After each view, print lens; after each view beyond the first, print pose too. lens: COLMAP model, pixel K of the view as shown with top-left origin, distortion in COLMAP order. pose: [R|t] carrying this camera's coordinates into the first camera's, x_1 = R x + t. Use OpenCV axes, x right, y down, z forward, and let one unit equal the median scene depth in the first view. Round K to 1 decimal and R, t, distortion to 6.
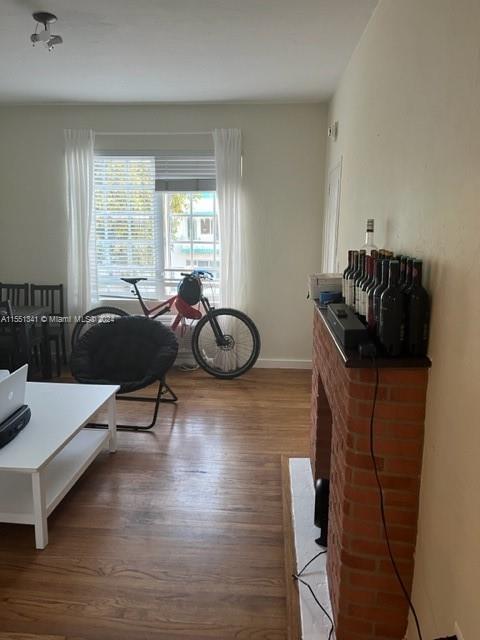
lens RADIAL K [[487.3, 0, 242.4], [0, 487.3, 319.0], [0, 0, 1]] dist [0.065591, -0.069403]
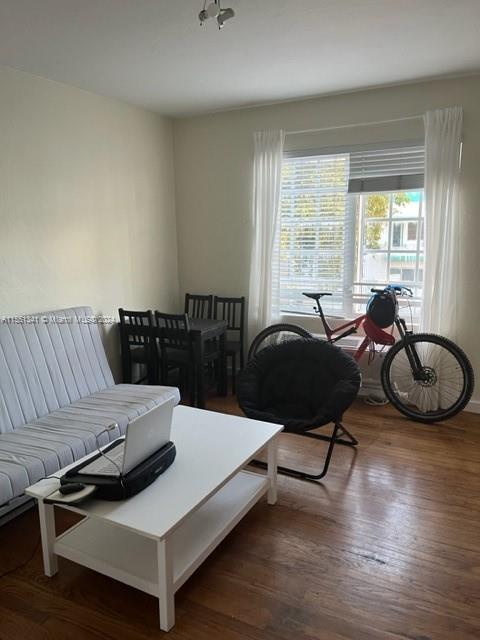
lens RADIAL K [[487.3, 0, 239.7], [0, 487.3, 320.5], [0, 0, 1]] dist [0.065591, -0.069403]
pose [[0.916812, 0.051608, -0.395971, 0.001177], [-0.056288, 0.998415, -0.000202, -0.026913], [0.395332, 0.022474, 0.918263, 0.144040]]
